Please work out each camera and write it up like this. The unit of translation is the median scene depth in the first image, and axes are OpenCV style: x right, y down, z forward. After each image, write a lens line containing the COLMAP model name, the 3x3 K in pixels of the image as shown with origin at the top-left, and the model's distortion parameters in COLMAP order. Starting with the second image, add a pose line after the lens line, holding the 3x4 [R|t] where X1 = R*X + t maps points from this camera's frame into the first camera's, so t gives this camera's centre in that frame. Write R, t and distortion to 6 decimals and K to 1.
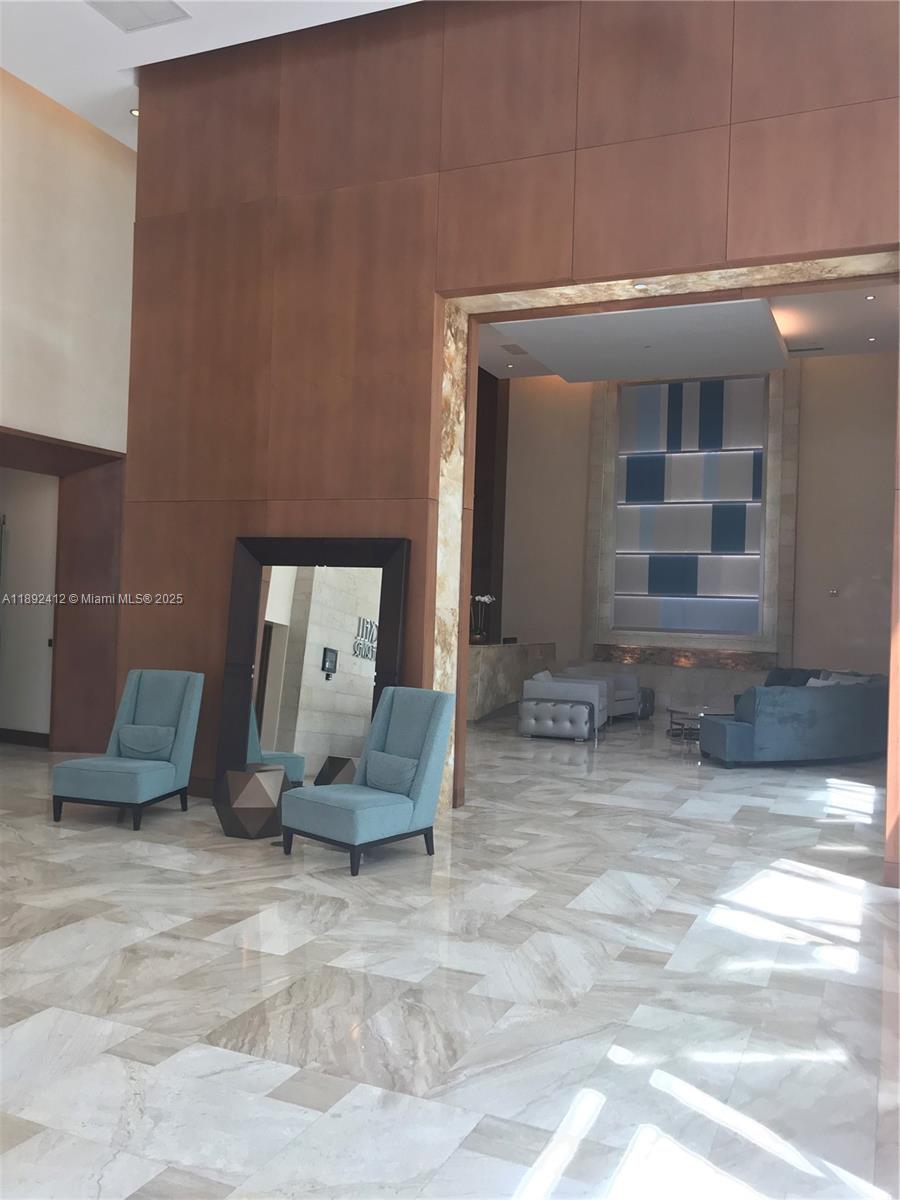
lens RADIAL K [[998.7, 0, 450.0], [0, 998.7, 600.0], [0, 0, 1]] dist [0.060011, -0.063254]
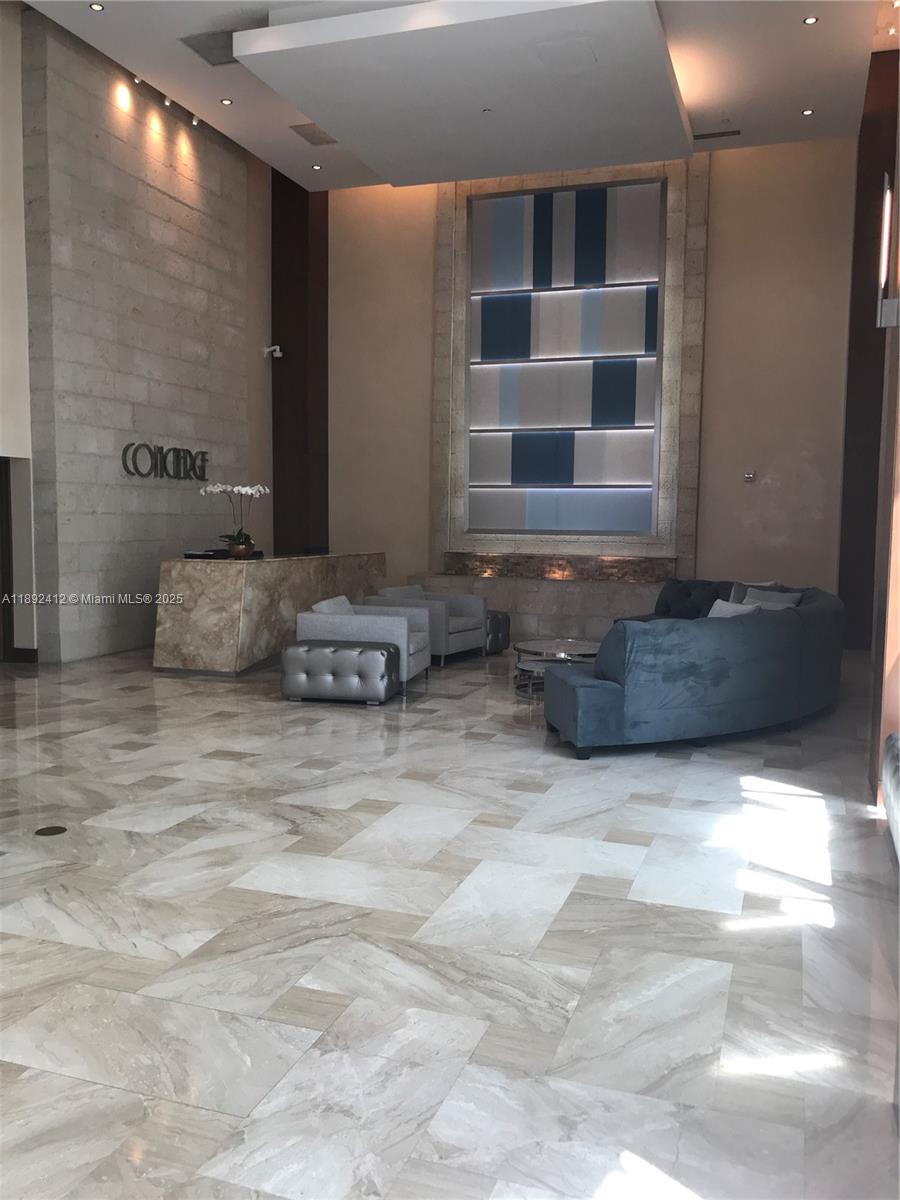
lens RADIAL K [[998.7, 0, 450.0], [0, 998.7, 600.0], [0, 0, 1]] dist [0.060011, -0.063254]
pose [[0.996595, -0.026974, 0.077912, 0.095389], [0.019474, 0.995243, 0.095458, 0.008411], [-0.080117, -0.093615, 0.992380, 0.259278]]
